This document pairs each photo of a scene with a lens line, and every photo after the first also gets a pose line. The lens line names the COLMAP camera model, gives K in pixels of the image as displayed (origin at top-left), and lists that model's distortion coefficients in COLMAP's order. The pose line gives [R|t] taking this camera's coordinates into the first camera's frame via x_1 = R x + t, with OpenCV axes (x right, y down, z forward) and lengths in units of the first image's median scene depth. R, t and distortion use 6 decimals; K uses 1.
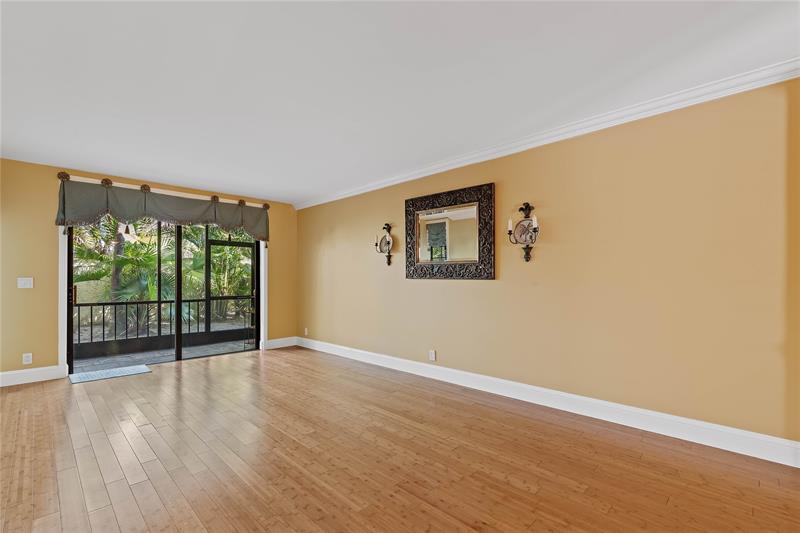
lens RADIAL K [[363.8, 0, 401.7], [0, 363.8, 276.3], [0, 0, 1]] dist [-0.002206, 0.000351]
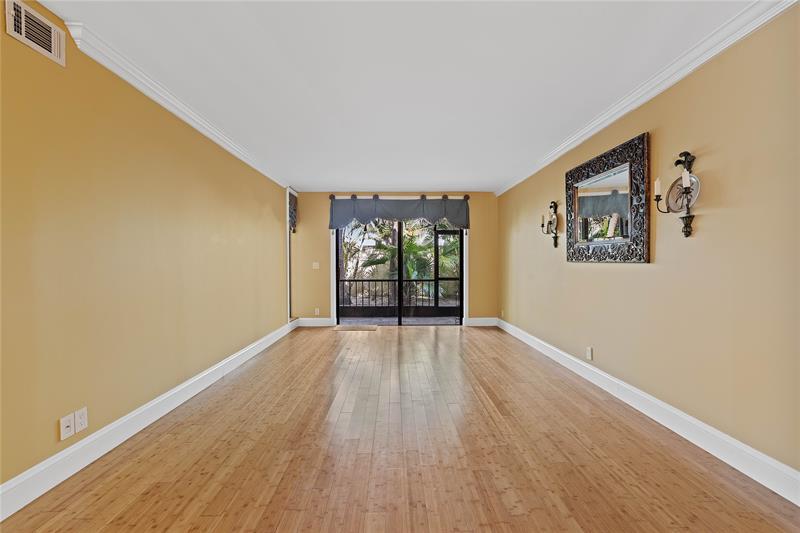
lens RADIAL K [[360.7, 0, 400.4], [0, 360.7, 264.2], [0, 0, 1]] dist [0.000865, 0.000723]
pose [[0.710080, 0.000597, -0.704121, 0.346052], [0.007416, 0.999938, 0.008327, 0.000880], [0.704082, -0.011135, 0.710031, 0.098956]]
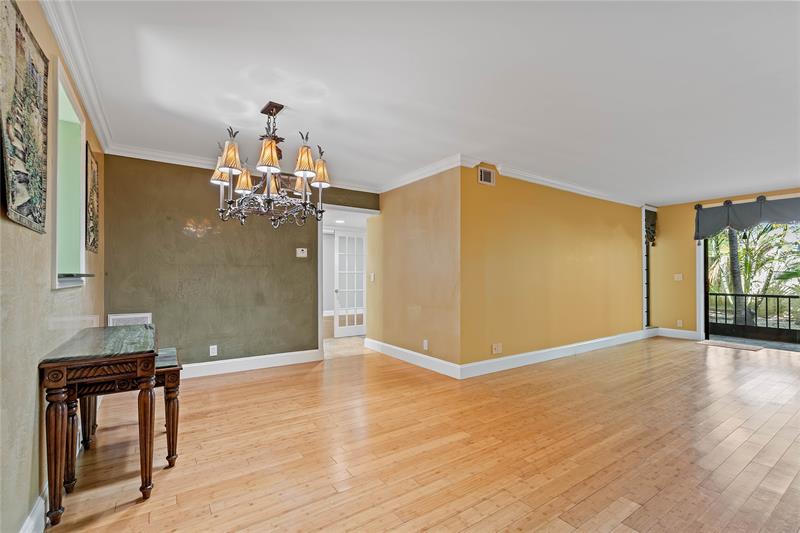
lens RADIAL K [[363.8, 0, 401.7], [0, 363.8, 276.3], [0, 0, 1]] dist [-0.002206, 0.000351]
pose [[-0.182265, 0.002594, -0.983246, 0.733432], [0.006965, 0.999975, 0.001347, 0.002468], [0.983225, -0.006603, -0.182279, 0.058417]]
